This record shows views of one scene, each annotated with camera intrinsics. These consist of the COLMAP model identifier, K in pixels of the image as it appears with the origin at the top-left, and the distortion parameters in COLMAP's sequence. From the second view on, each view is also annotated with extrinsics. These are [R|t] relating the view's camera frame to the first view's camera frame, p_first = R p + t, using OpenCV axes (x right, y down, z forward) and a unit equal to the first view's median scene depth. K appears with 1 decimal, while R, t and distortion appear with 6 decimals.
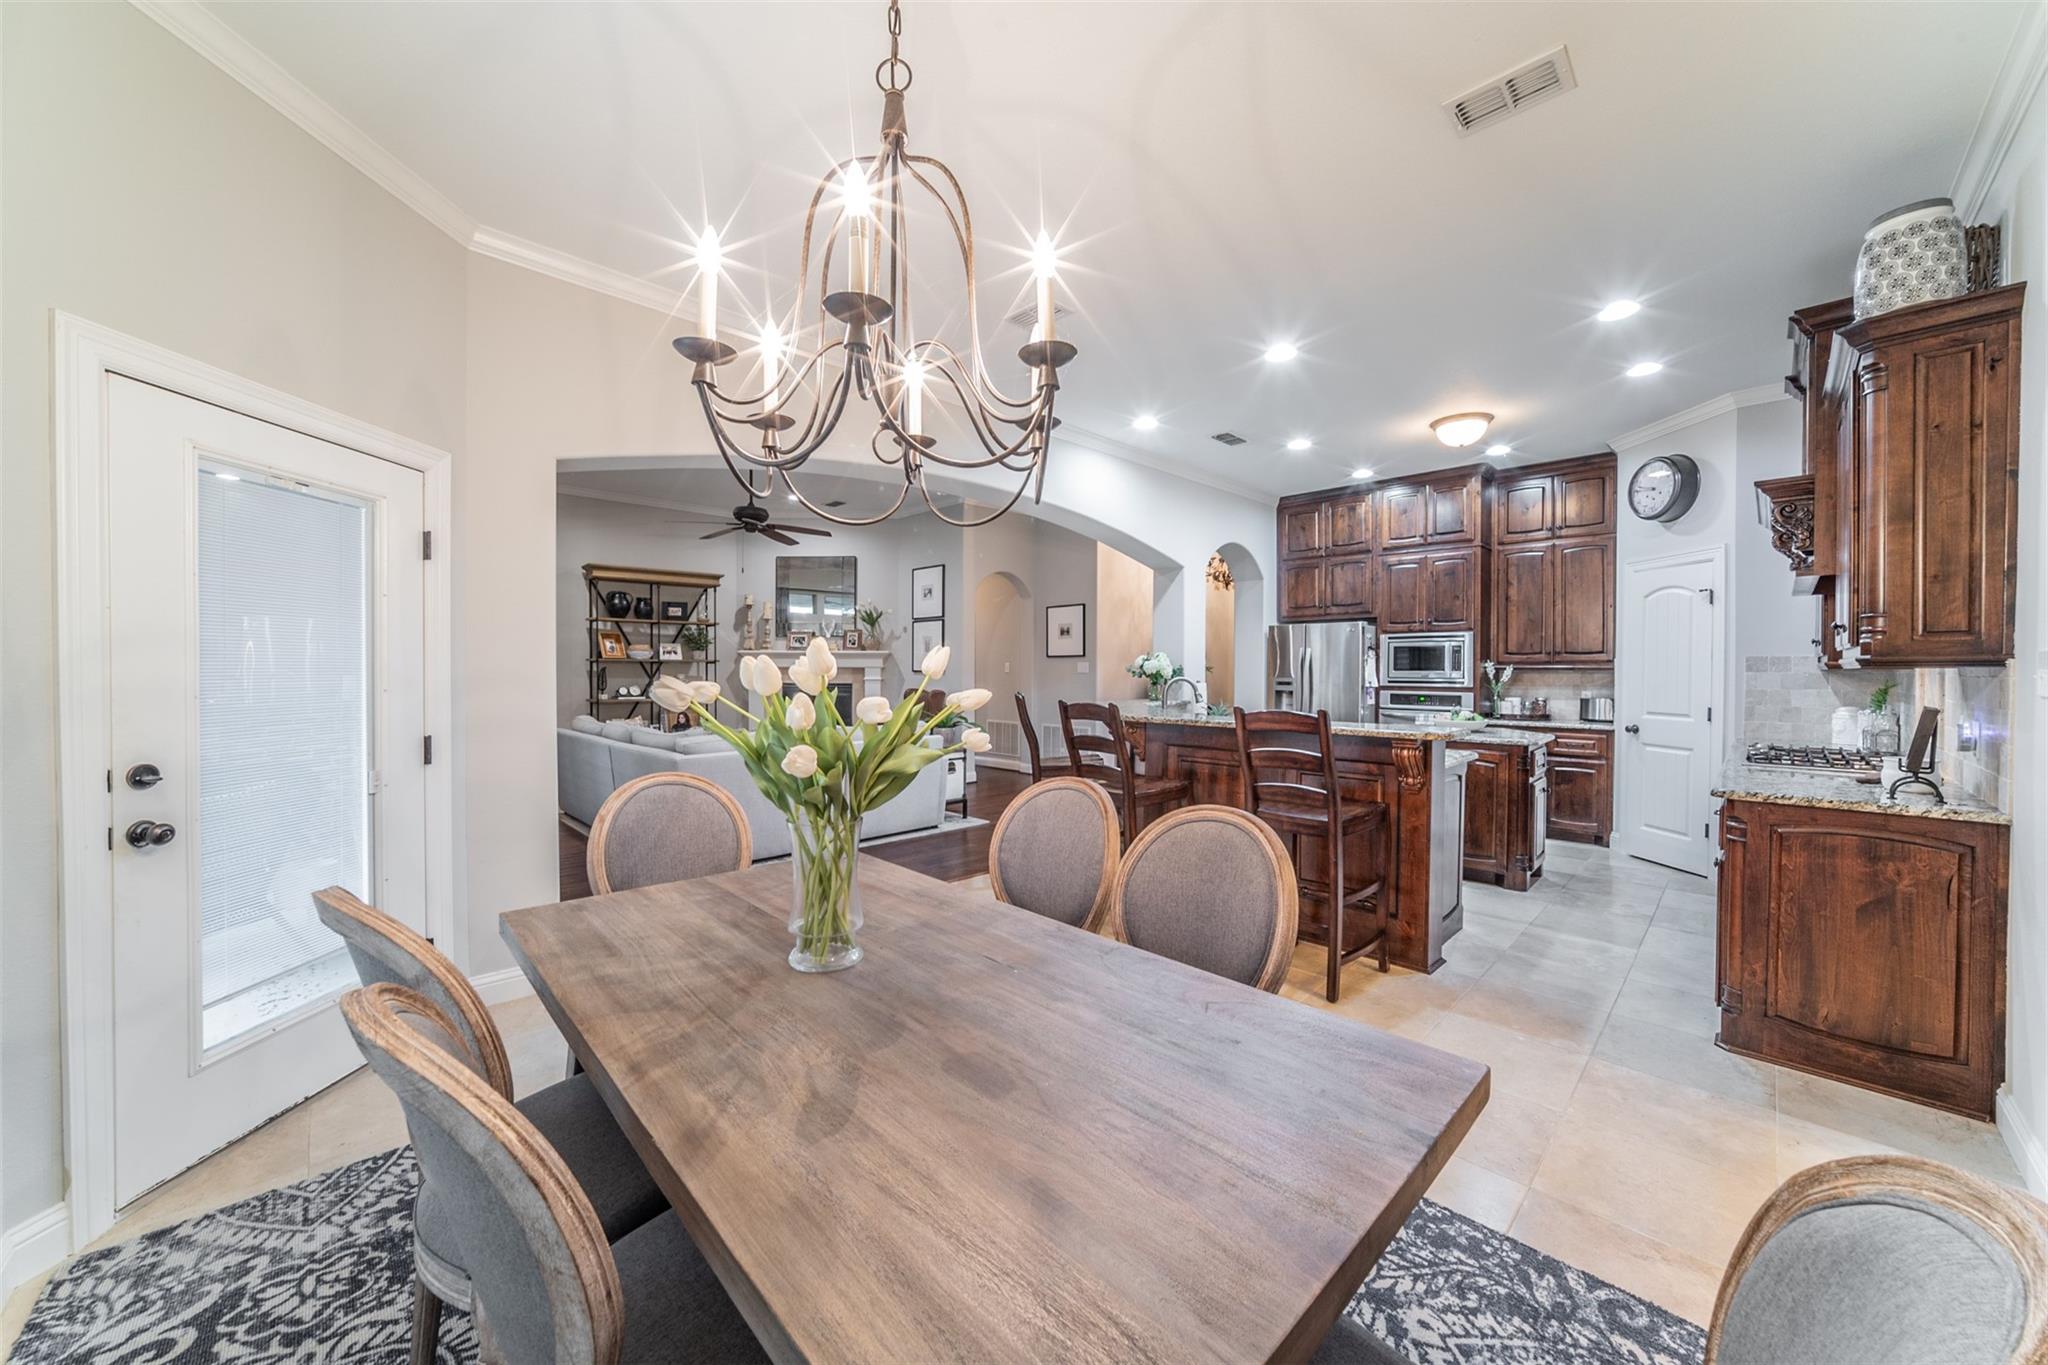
lens RADIAL K [[710.9, 0, 1019.7], [0, 710.9, 679.2], [0, 0, 1]] dist [-0.017517, 0.004990]
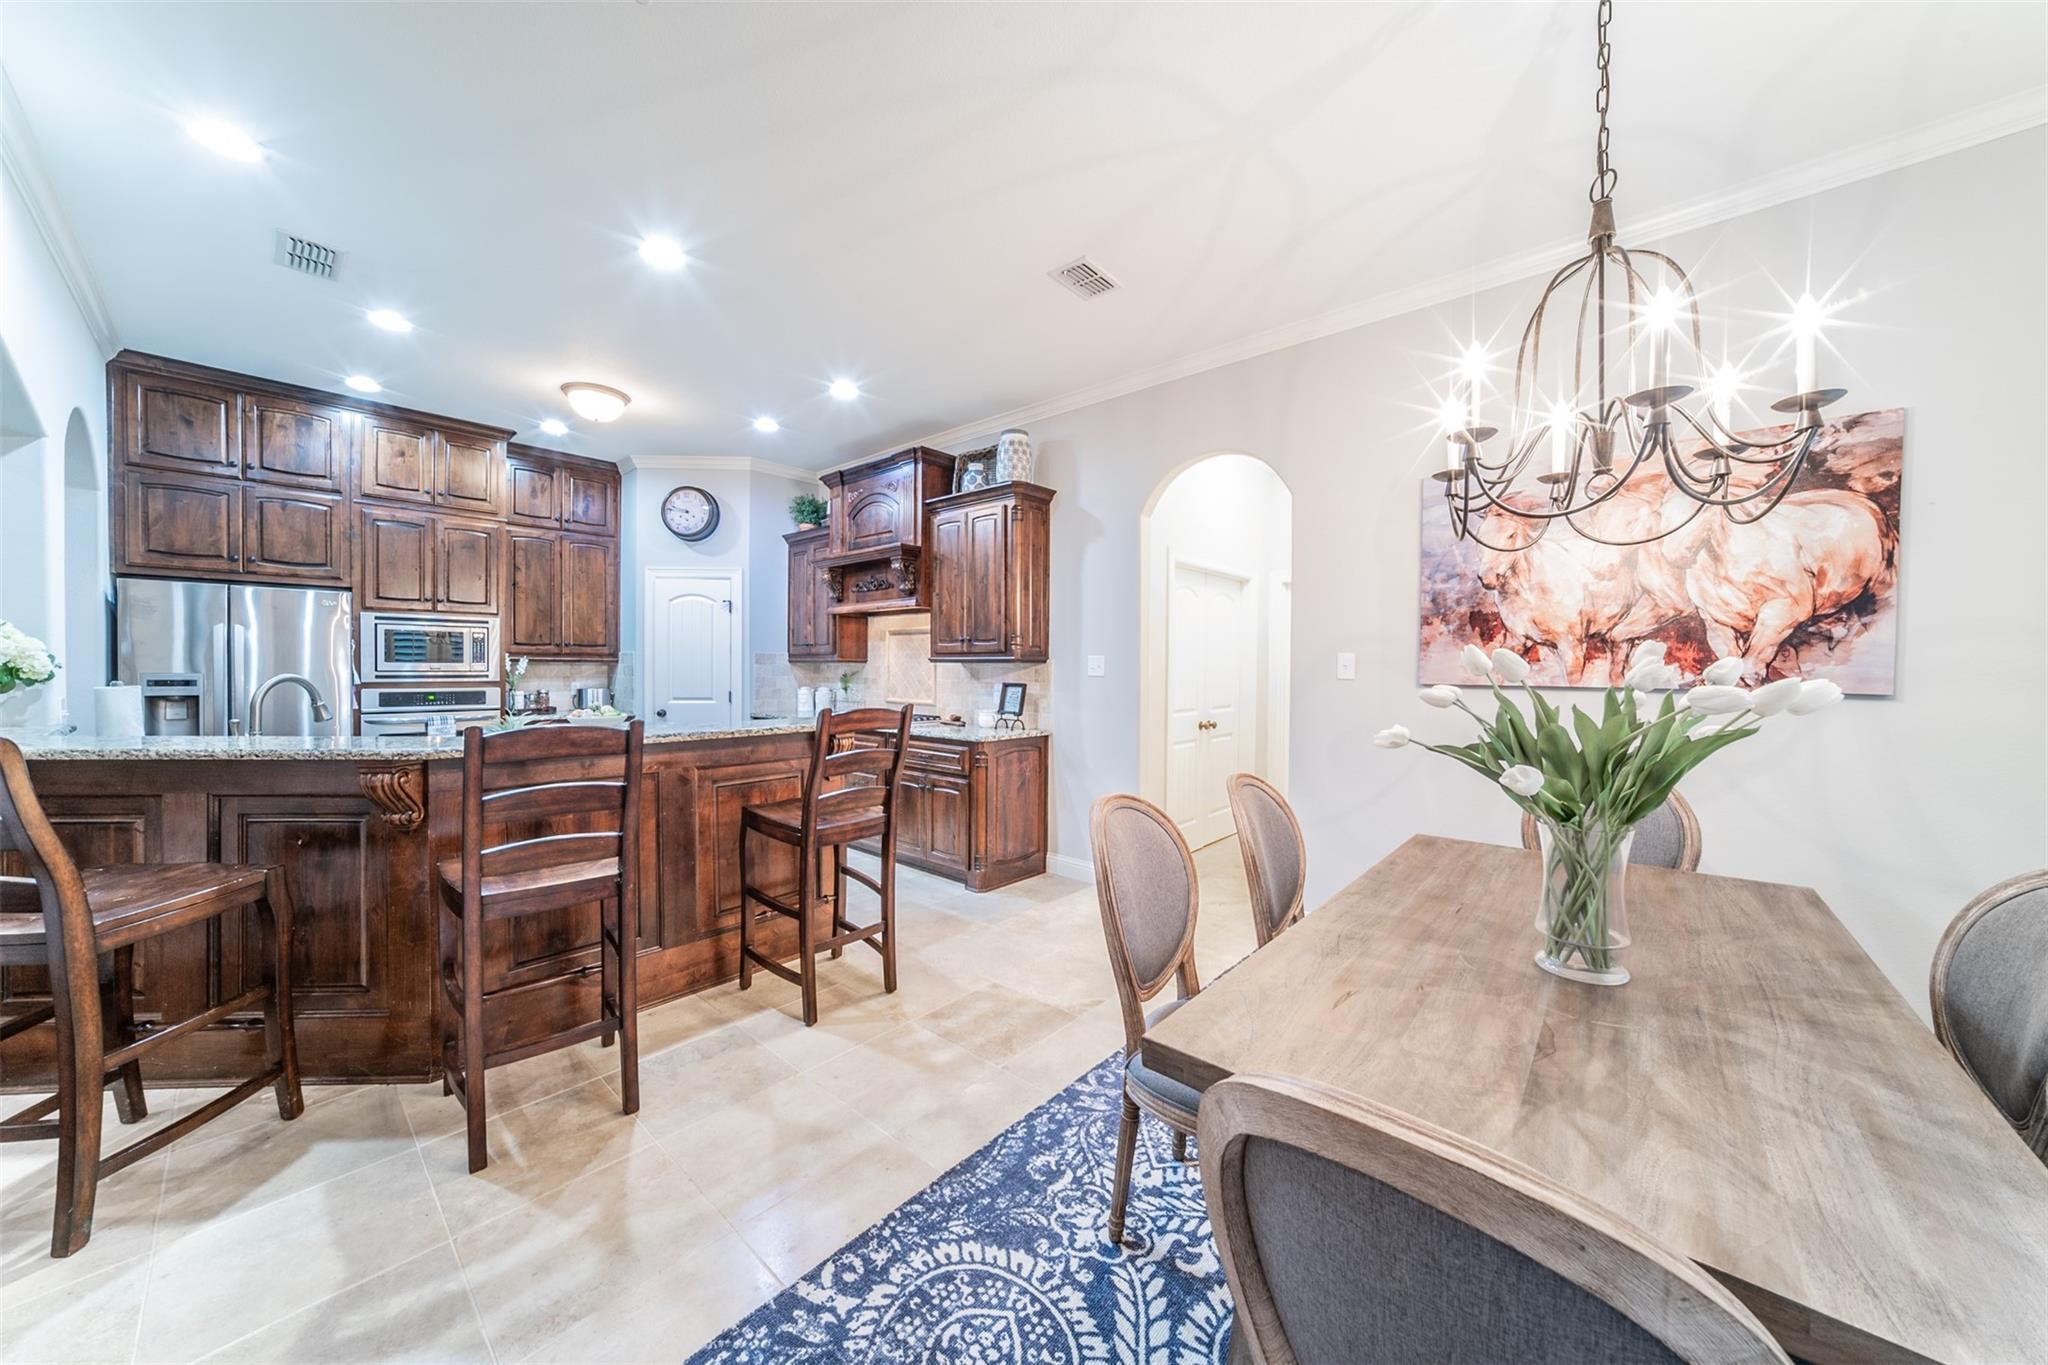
lens RADIAL K [[693.7, 0, 1024.1], [0, 693.7, 675.3], [0, 0, 1]] dist [-0.026098, 0.004527]
pose [[-0.064307, -0.015709, 0.997807, -0.282067], [0.008577, 0.999830, 0.016293, -0.004726], [-0.997893, 0.009606, -0.064161, 0.450409]]
